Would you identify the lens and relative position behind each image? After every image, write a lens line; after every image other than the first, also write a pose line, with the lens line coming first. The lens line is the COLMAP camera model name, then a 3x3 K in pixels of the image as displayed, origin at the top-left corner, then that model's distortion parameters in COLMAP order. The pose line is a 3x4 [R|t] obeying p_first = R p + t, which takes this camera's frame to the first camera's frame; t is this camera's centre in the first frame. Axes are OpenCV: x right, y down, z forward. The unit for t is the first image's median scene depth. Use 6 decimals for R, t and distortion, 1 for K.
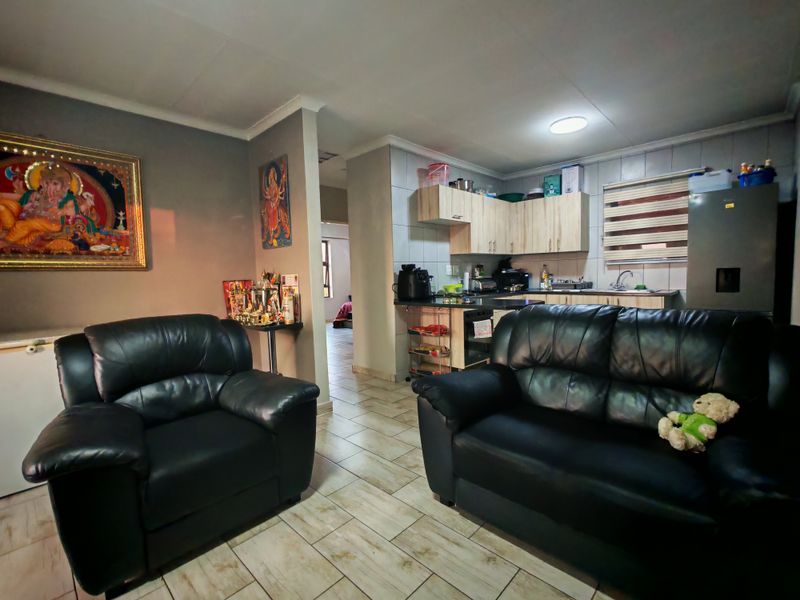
lens RADIAL K [[368.1, 0, 399.3], [0, 368.1, 301.9], [0, 0, 1]] dist [0.004166, 0.001332]
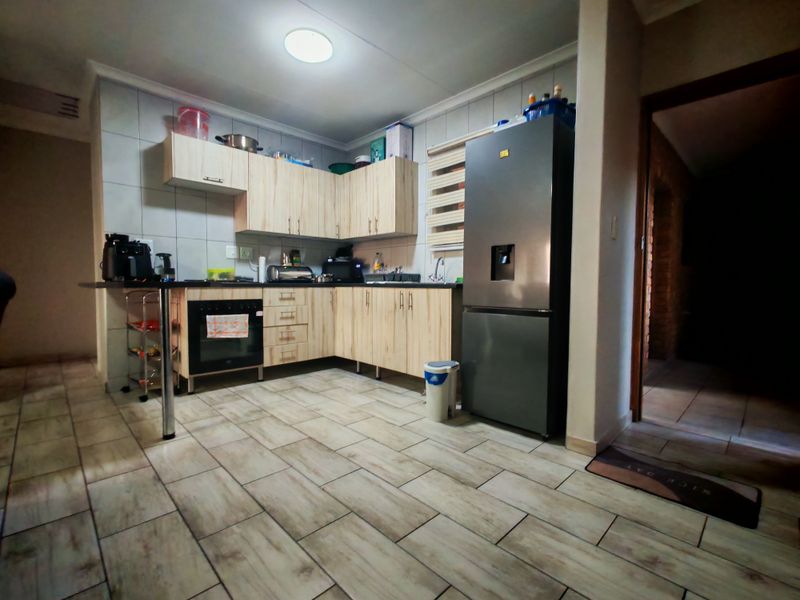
lens RADIAL K [[368.1, 0, 400.0], [0, 368.1, 300.2], [0, 0, 1]] dist [0.004166, 0.001332]
pose [[0.998825, 0.034376, -0.034153, 0.633892], [-0.035469, 0.998860, -0.031942, 0.033564], [0.033016, 0.033115, 0.998906, 0.279925]]
